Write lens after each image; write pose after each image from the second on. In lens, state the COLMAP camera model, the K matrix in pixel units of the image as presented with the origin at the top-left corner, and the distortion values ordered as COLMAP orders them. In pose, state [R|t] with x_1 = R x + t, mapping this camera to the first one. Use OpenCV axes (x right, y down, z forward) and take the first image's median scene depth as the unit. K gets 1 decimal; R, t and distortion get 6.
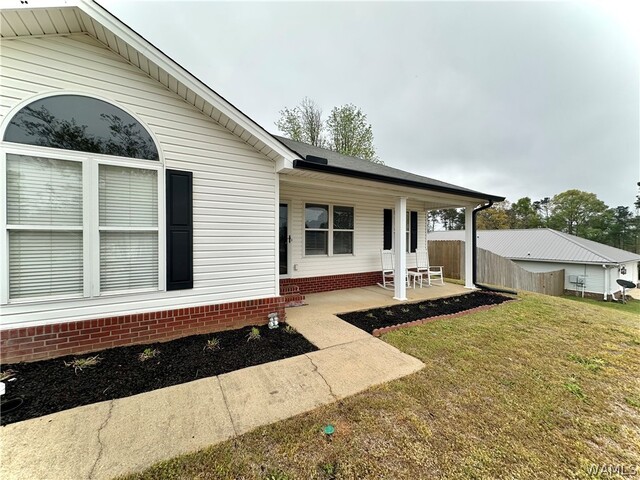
lens RADIAL K [[253.7, 0, 319.0], [0, 253.7, 240.3], [0, 0, 1]] dist [-0.003811, 0.000496]
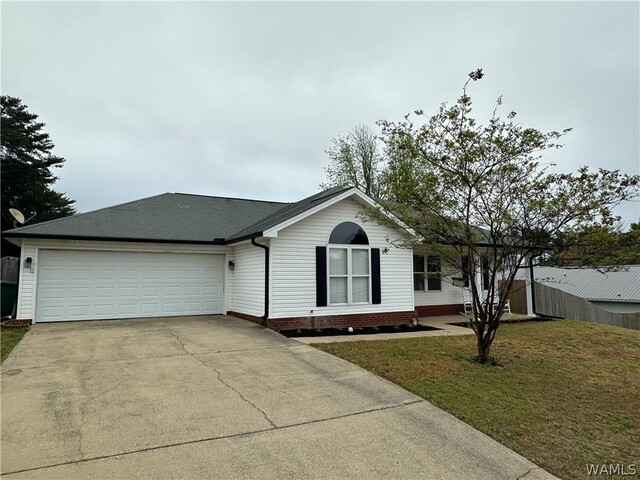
lens RADIAL K [[413.1, 0, 319.4], [0, 413.1, 236.7], [0, 0, 1]] dist [0.000602, 0.000181]
pose [[0.999675, -0.009276, -0.023750, -0.825934], [0.006704, 0.994327, -0.106155, -0.001630], [0.024600, 0.105962, 0.994066, -2.219823]]
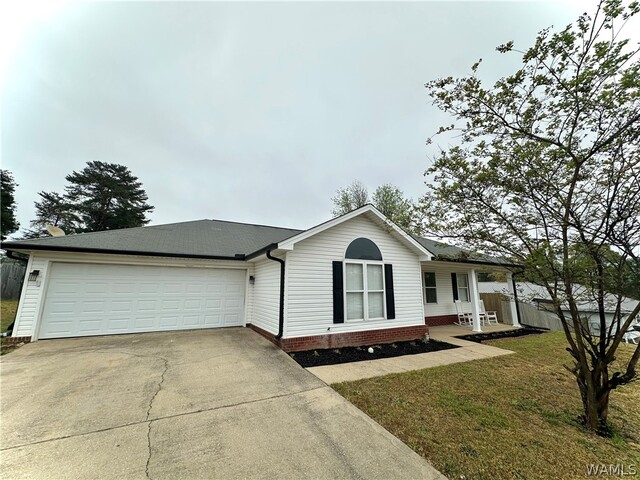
lens RADIAL K [[253.7, 0, 321.0], [0, 253.7, 238.0], [0, 0, 1]] dist [-0.003811, 0.000496]
pose [[0.999418, -0.007693, -0.033232, -0.938691], [0.000852, 0.979562, -0.201143, -0.042216], [0.034100, 0.200998, 0.978998, -1.123214]]
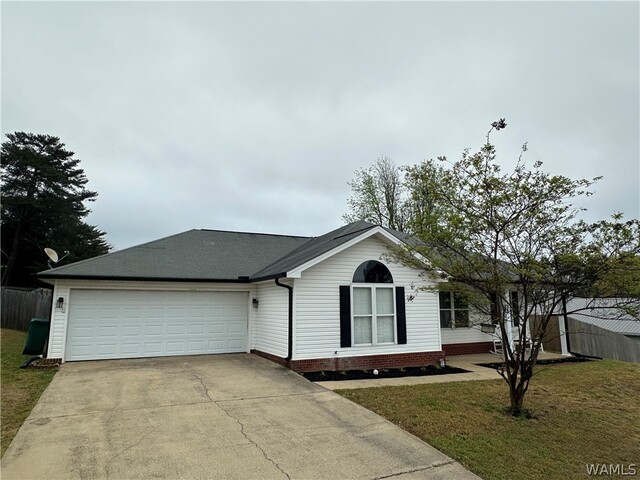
lens RADIAL K [[413.1, 0, 319.0], [0, 413.1, 236.3], [0, 0, 1]] dist [0.000602, 0.000181]
pose [[0.996671, -0.017904, -0.079536, -0.827944], [0.004015, 0.985184, -0.171455, -0.086486], [0.081427, 0.170565, 0.981976, -2.230199]]
